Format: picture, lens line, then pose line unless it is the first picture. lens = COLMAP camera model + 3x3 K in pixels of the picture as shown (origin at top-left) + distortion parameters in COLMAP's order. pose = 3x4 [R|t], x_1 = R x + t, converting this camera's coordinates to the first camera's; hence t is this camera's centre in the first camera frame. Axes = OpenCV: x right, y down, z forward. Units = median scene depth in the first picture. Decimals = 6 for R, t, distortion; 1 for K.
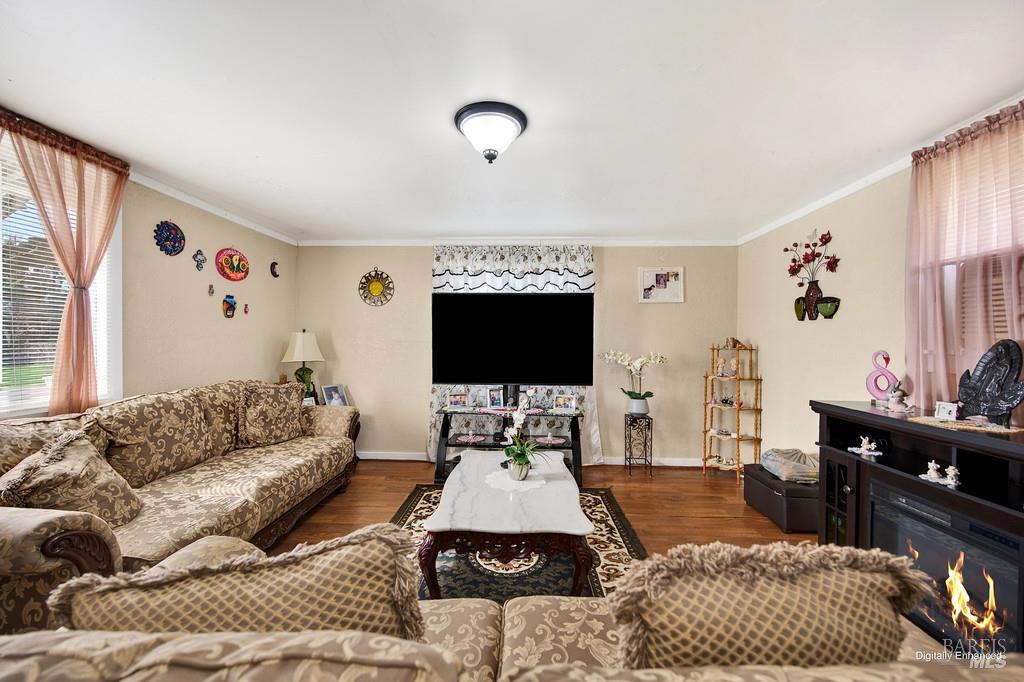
lens RADIAL K [[404.8, 0, 512.0], [0, 404.8, 341.0], [0, 0, 1]] dist [0.001220, -0.000119]
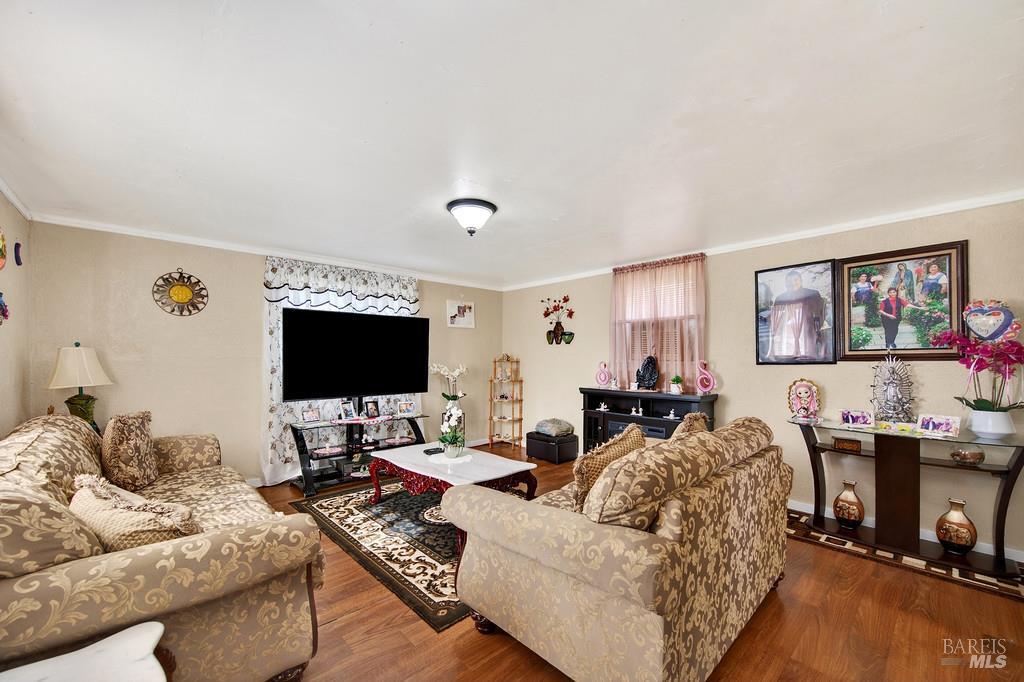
lens RADIAL K [[405.7, 0, 511.3], [0, 405.7, 364.4], [0, 0, 1]] dist [0.001684, -0.000056]
pose [[0.704855, -0.018630, 0.709107, -0.581125], [0.002081, 0.999705, 0.024195, -0.006922], [-0.709349, -0.015578, 0.704685, -0.081912]]
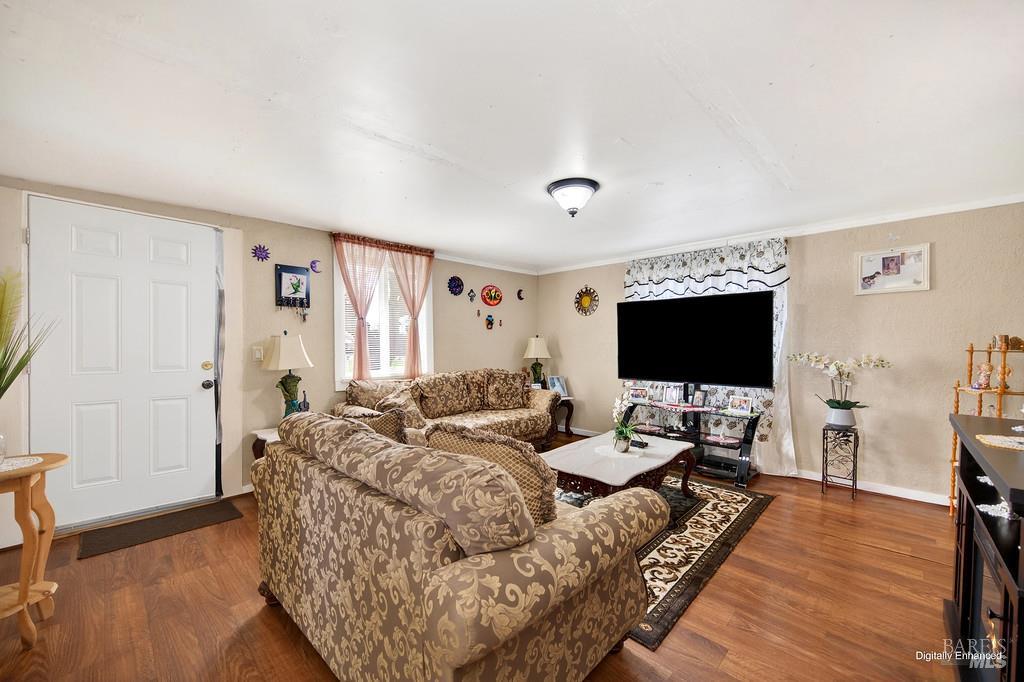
lens RADIAL K [[400.0, 0, 511.2], [0, 400.0, 353.8], [0, 0, 1]] dist [0.000914, -0.000080]
pose [[0.742169, 0.009879, -0.670140, 0.423734], [0.008260, 0.999681, 0.023884, 0.001238], [0.670162, -0.023261, 0.741850, -0.111446]]
